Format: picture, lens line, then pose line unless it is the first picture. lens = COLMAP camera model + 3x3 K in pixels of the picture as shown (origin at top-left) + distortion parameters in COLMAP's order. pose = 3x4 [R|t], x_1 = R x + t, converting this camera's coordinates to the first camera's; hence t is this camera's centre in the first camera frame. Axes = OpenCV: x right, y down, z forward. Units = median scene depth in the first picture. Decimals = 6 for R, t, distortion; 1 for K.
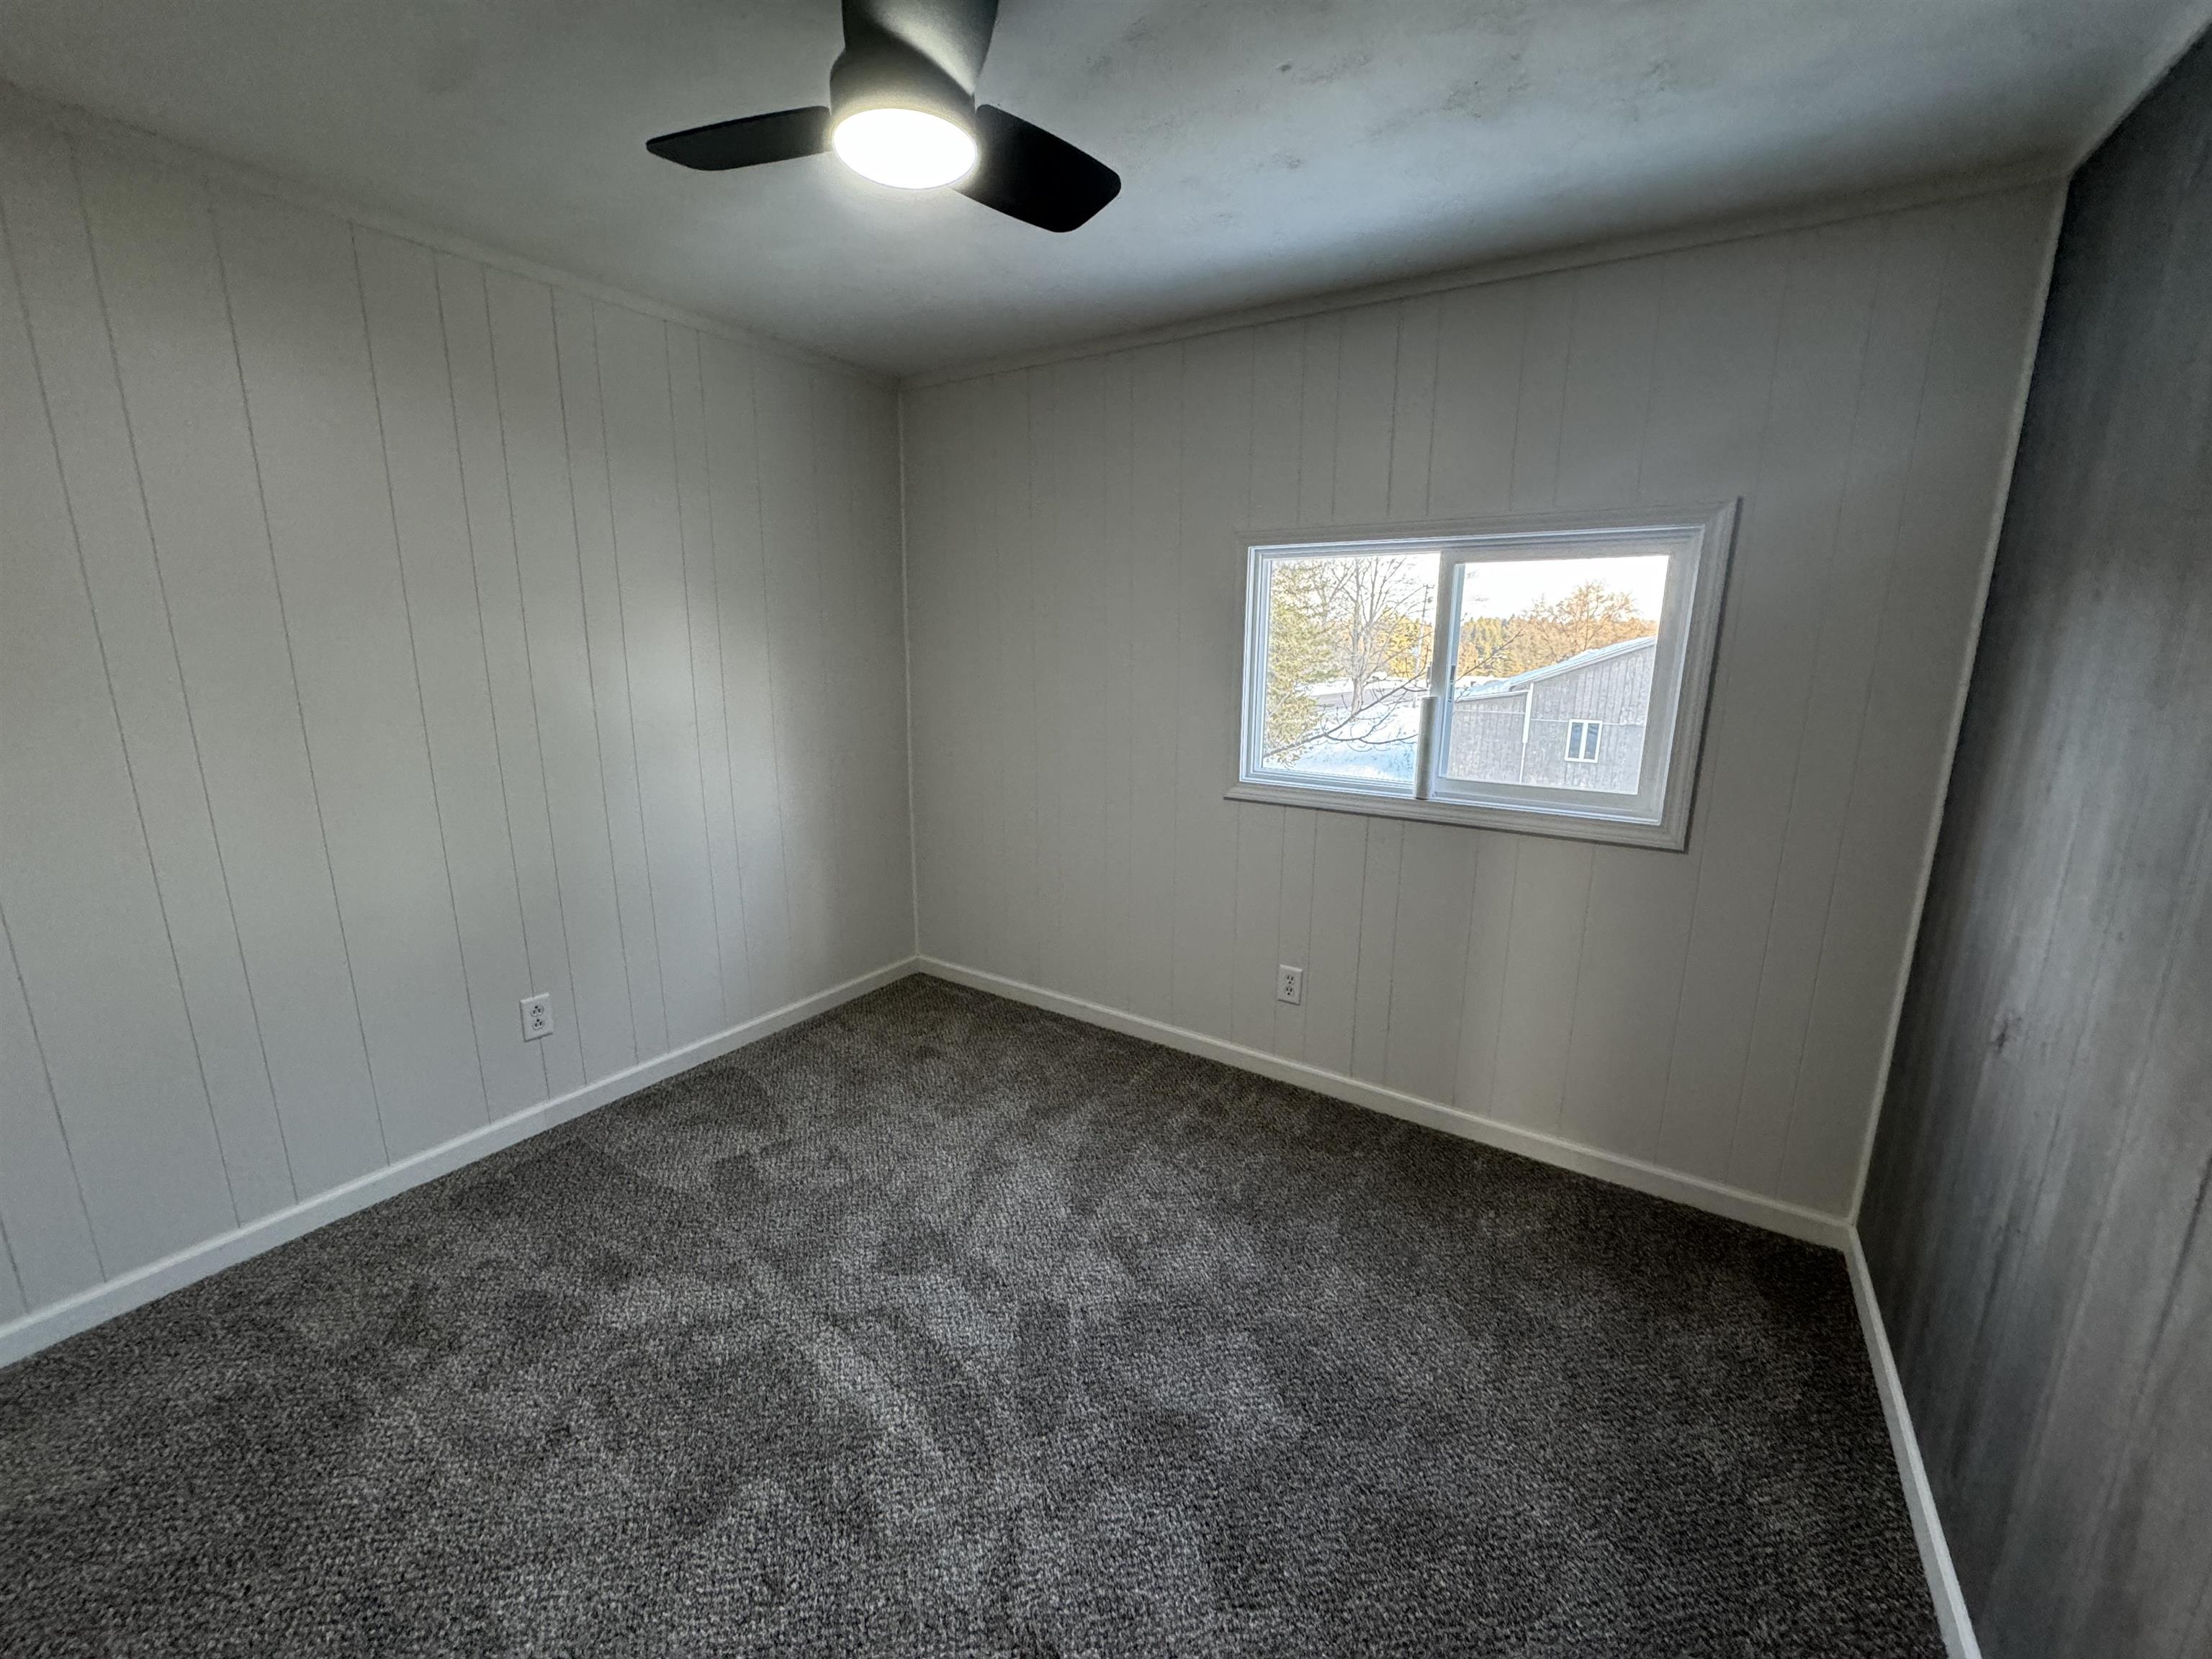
lens RADIAL K [[875.1, 0, 1101.6], [0, 875.1, 822.8], [0, 0, 1]] dist [-0.002816, 0.000658]
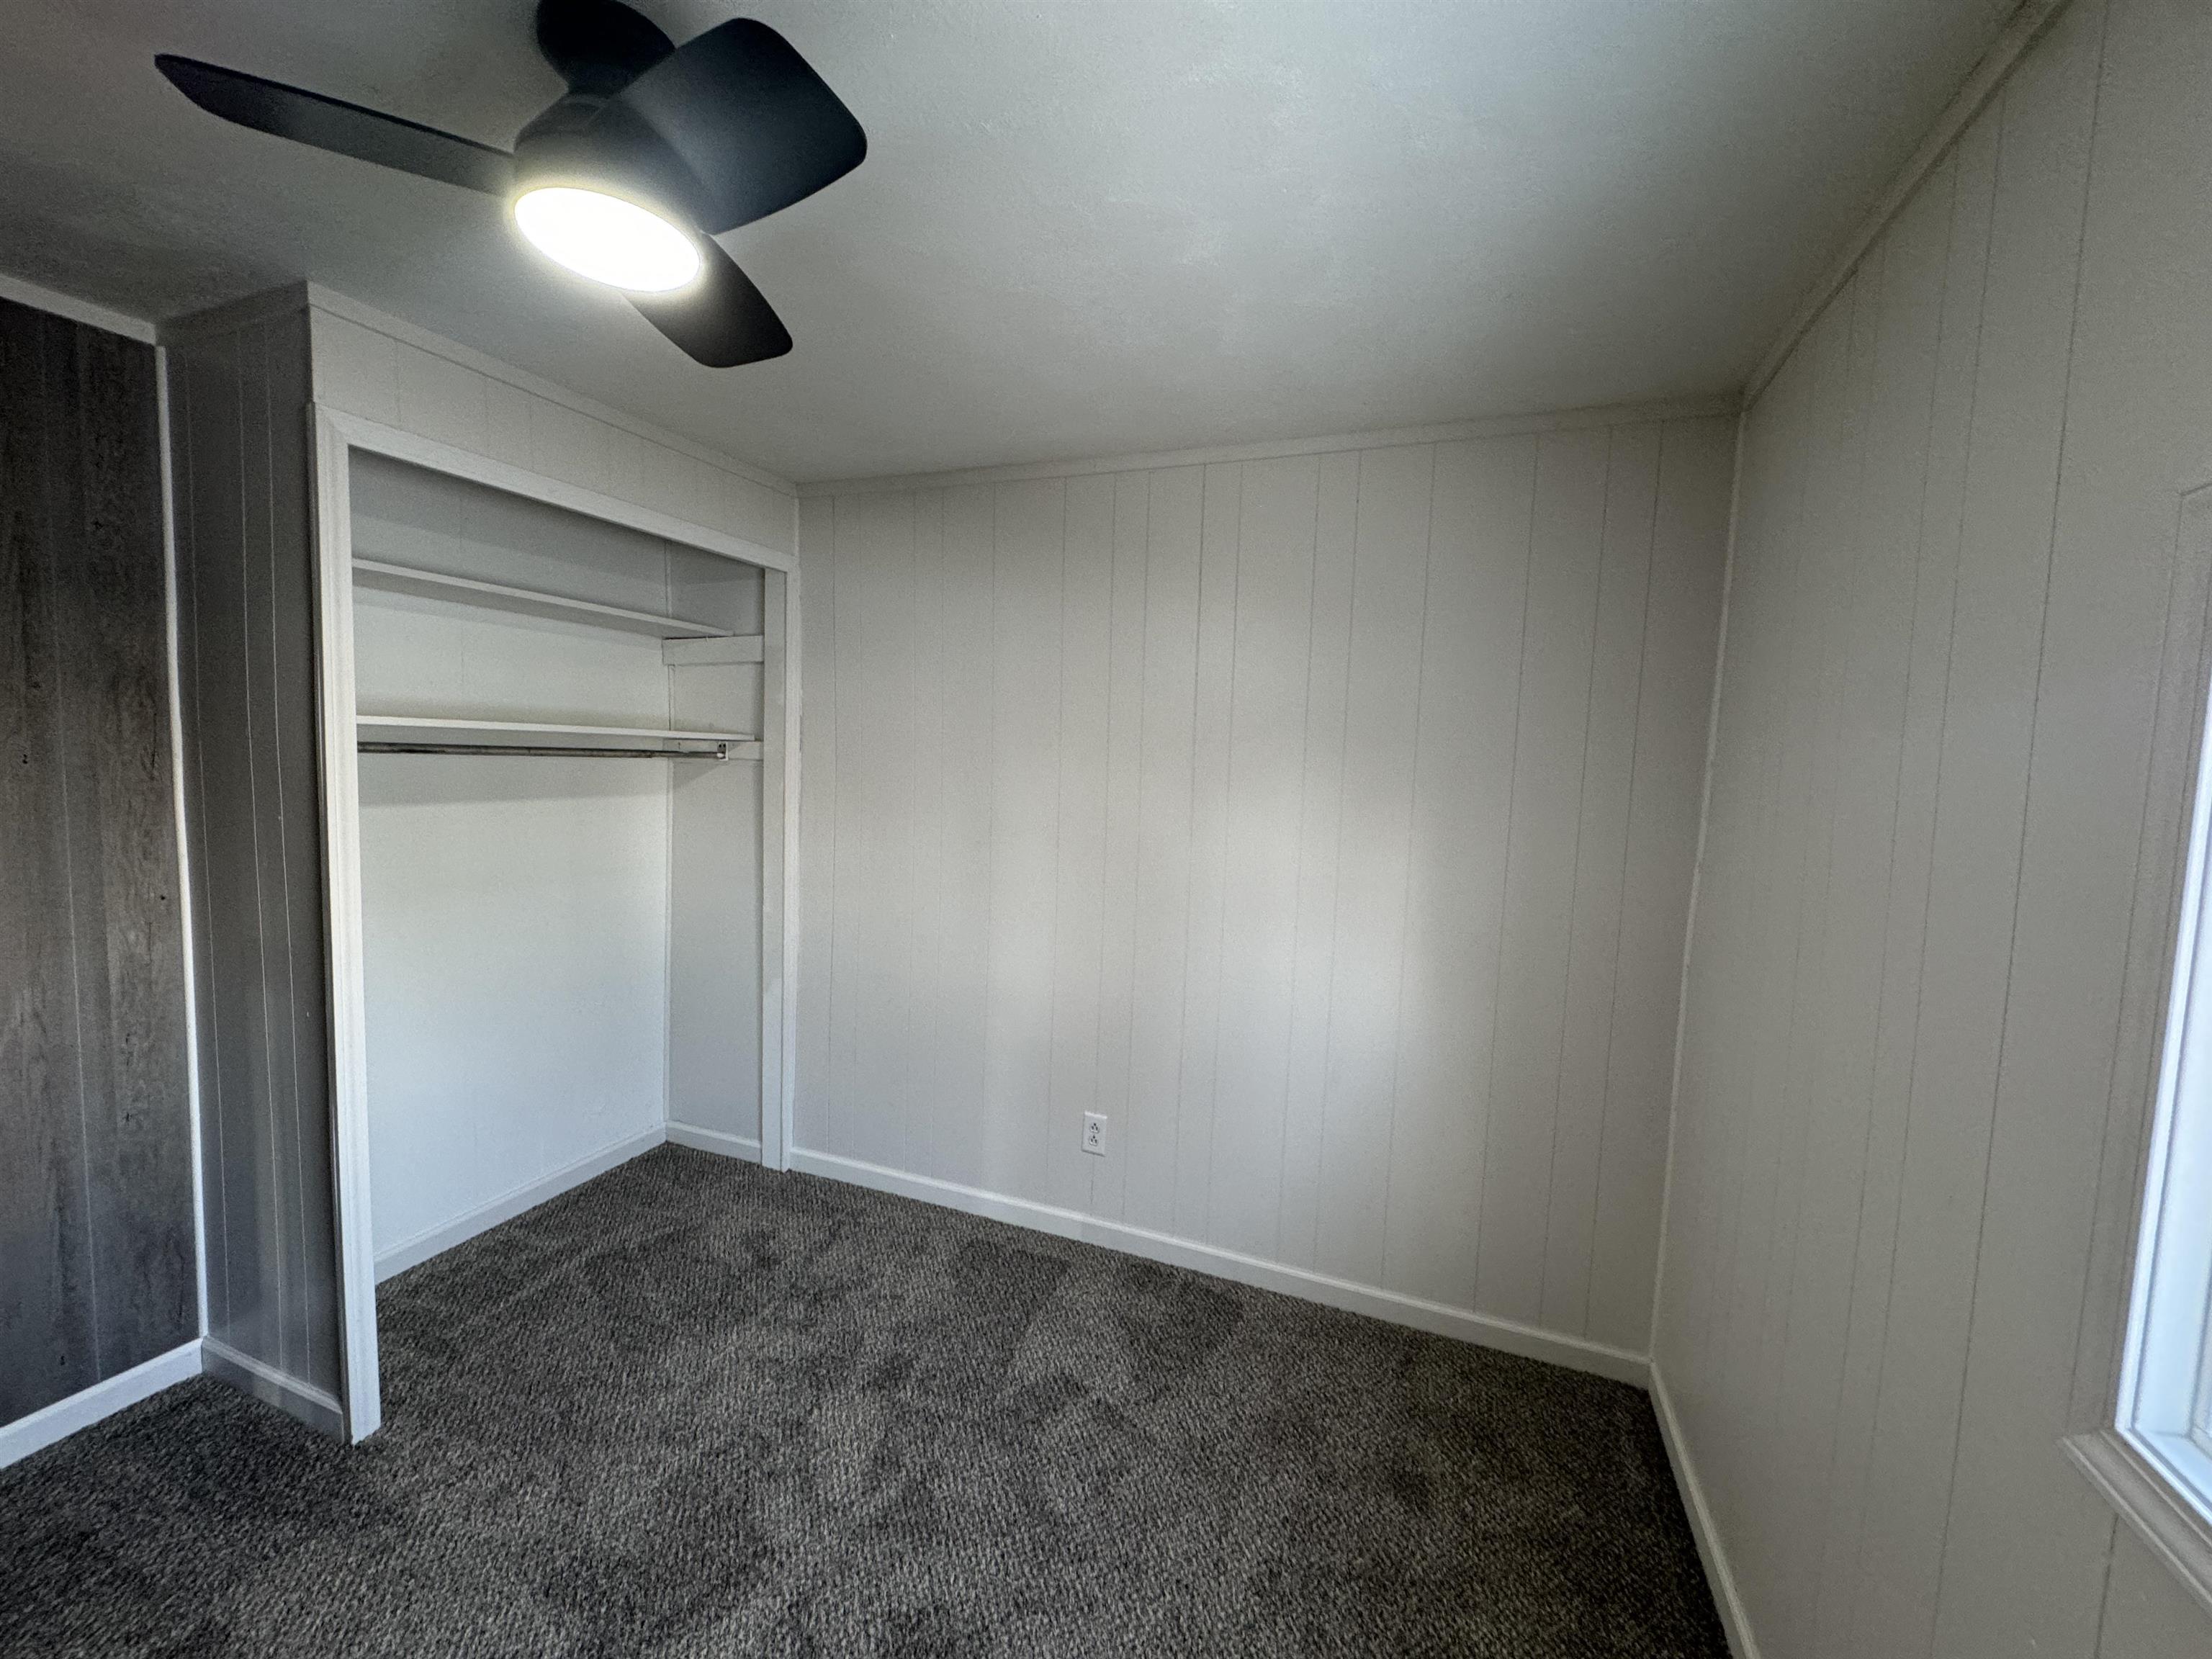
lens RADIAL K [[875.1, 0, 1105.0], [0, 875.1, 826.2], [0, 0, 1]] dist [-0.002816, 0.000658]
pose [[0.202707, 0.077977, -0.976130, 0.398252], [-0.241603, 0.969991, 0.027314, -0.186966], [0.948967, 0.230299, 0.215463, 0.741440]]
